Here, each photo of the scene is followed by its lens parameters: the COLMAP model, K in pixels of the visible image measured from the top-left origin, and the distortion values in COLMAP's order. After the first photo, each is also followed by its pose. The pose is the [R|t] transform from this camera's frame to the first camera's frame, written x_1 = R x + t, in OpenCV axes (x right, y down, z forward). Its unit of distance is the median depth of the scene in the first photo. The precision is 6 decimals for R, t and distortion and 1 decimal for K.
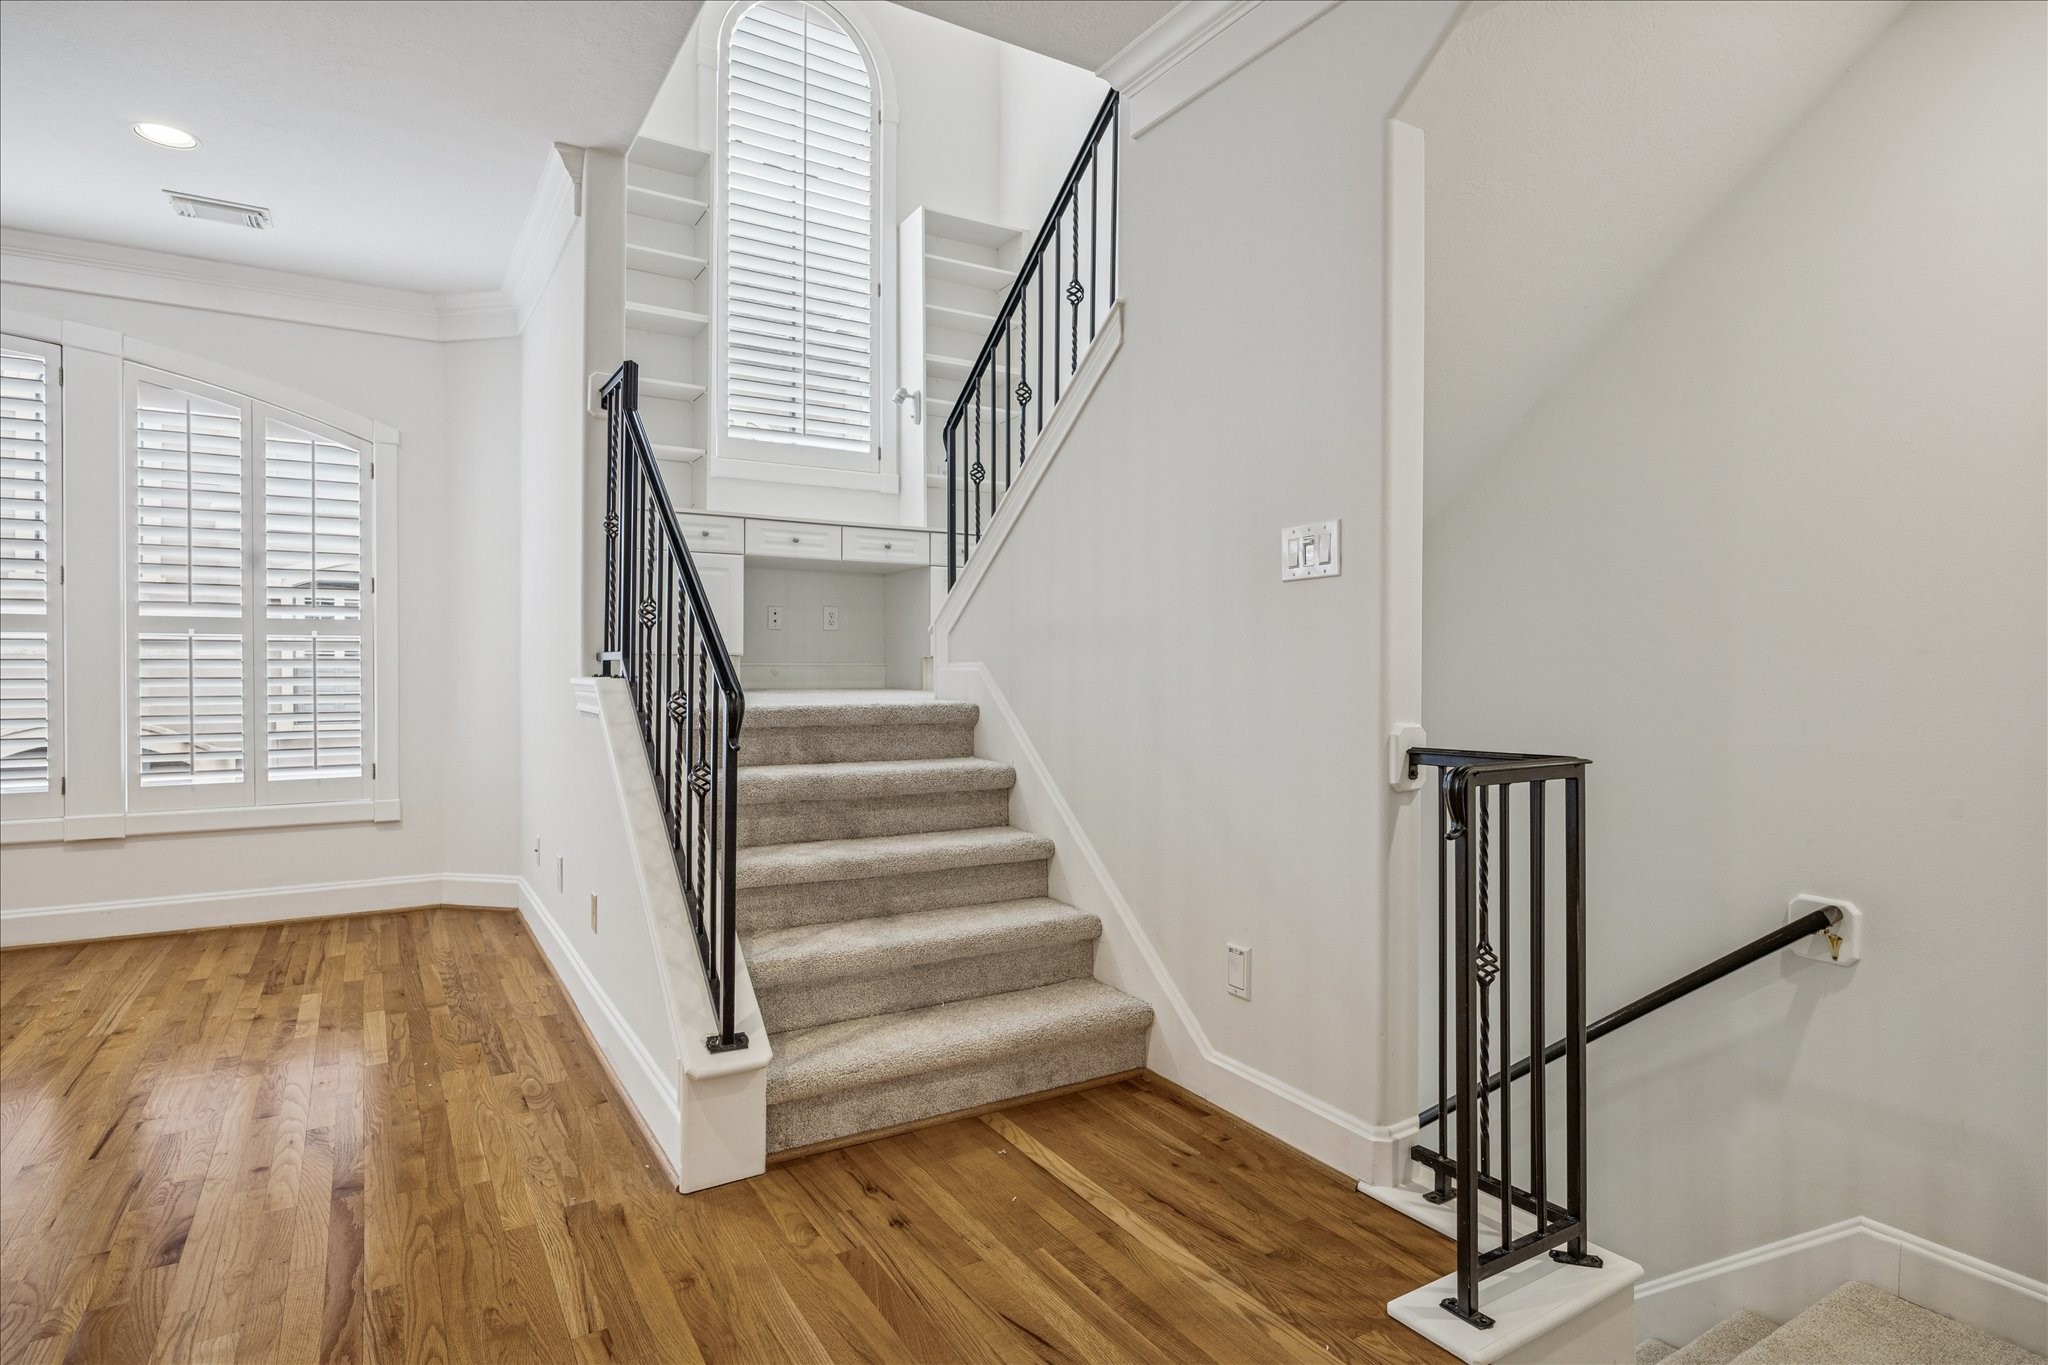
lens RADIAL K [[1058.1, 0, 1025.4], [0, 1058.1, 669.5], [0, 0, 1]] dist [-0.002625, 0.000143]
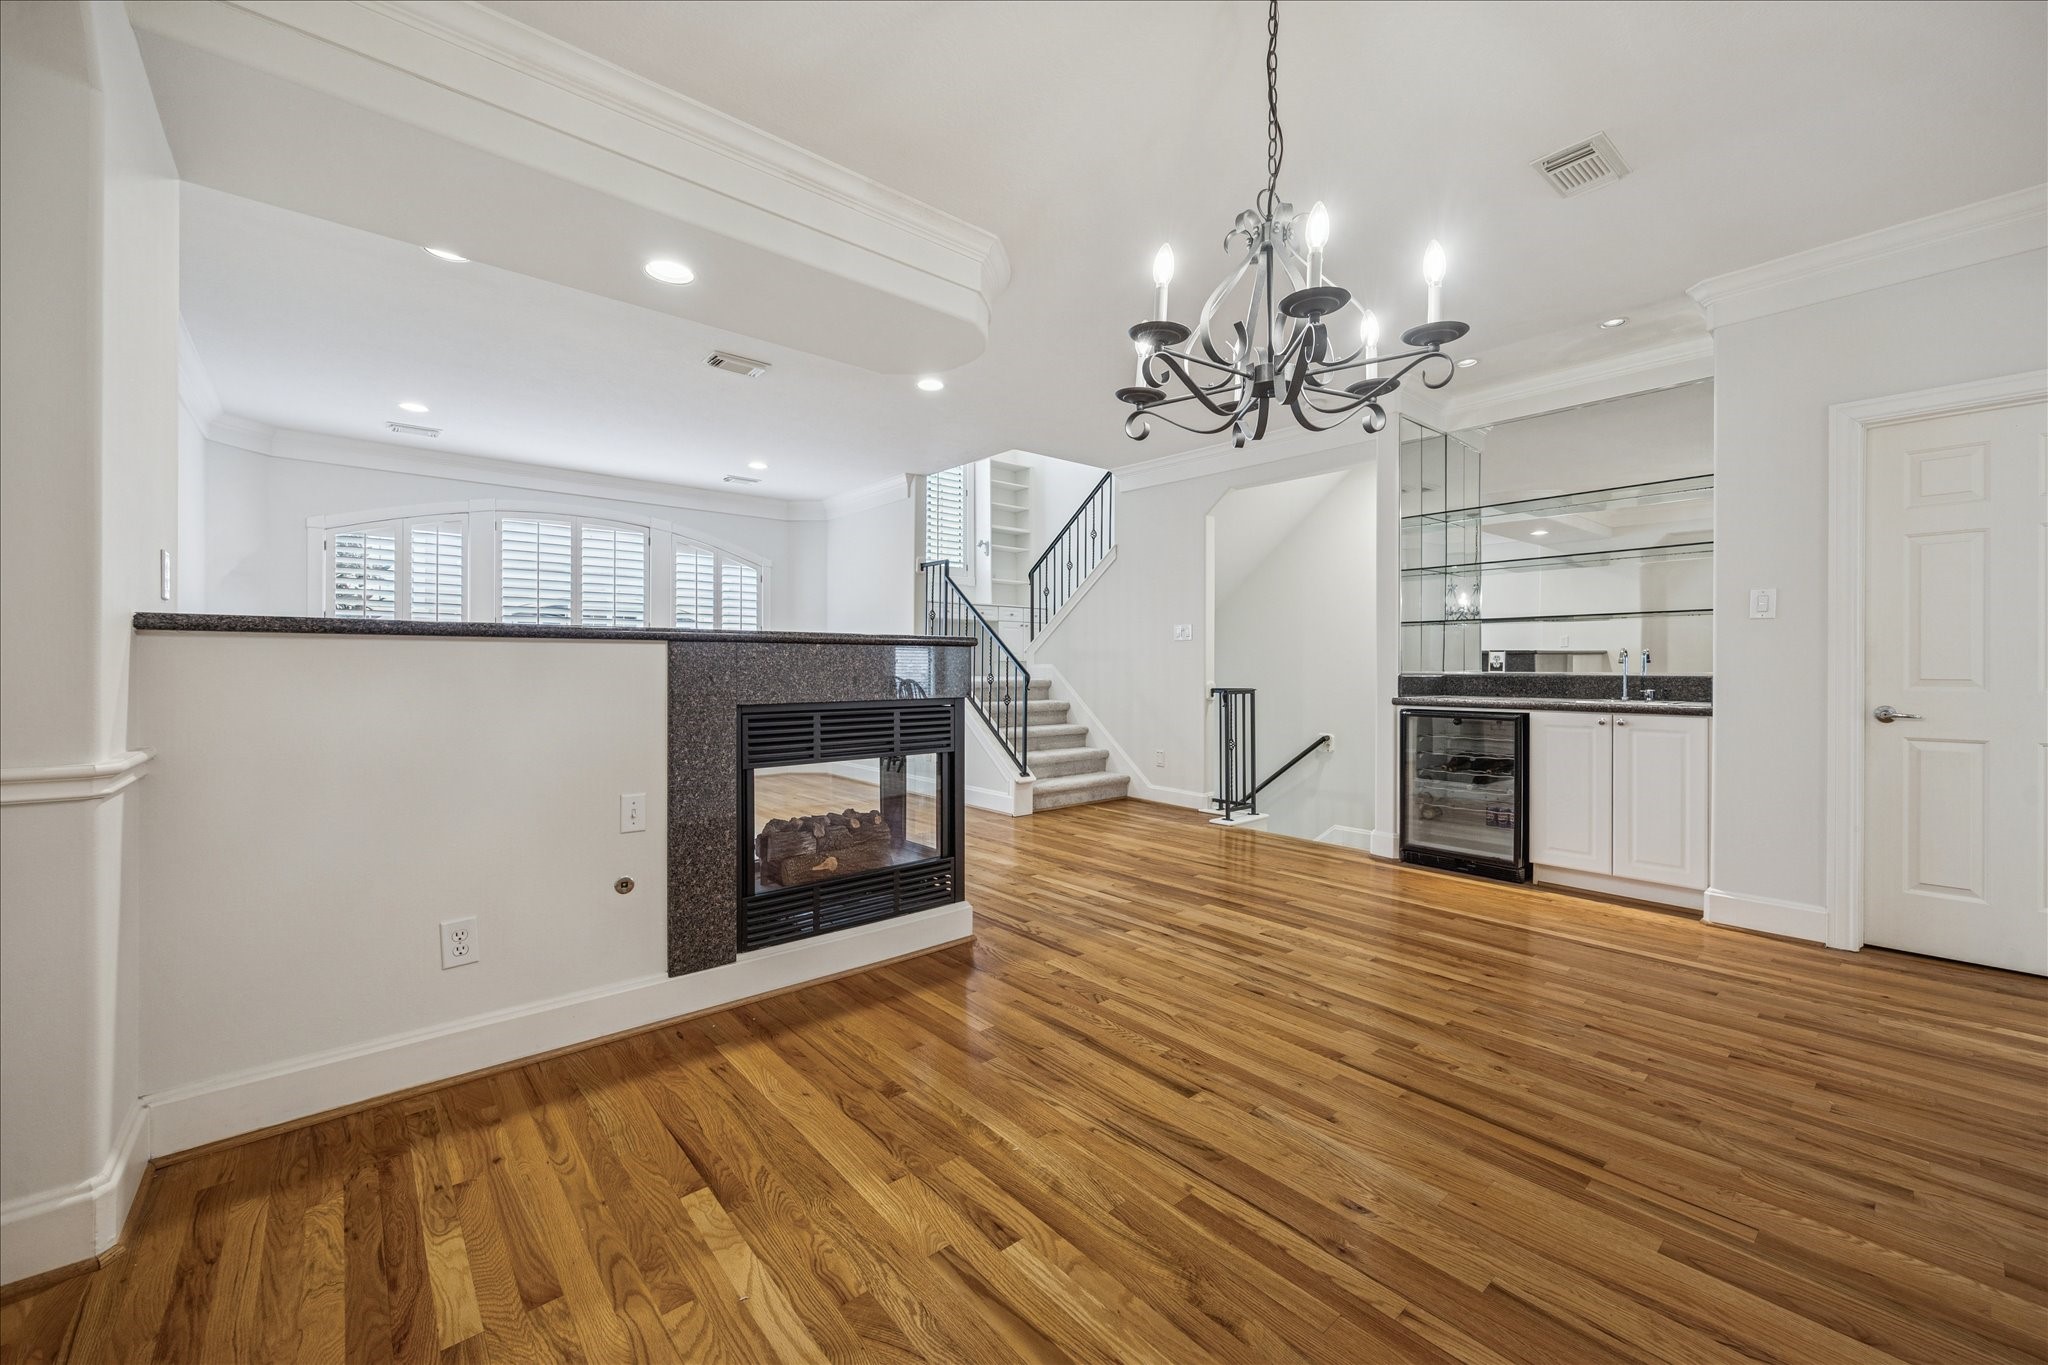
lens RADIAL K [[796.5, 0, 1020.8], [0, 796.5, 671.3], [0, 0, 1]] dist [0.000097, -0.000011]
pose [[0.987934, -0.003439, 0.154839, -0.569004], [0.002257, 0.999967, 0.007806, -0.005681], [-0.154861, -0.007362, 0.987909, -1.286214]]
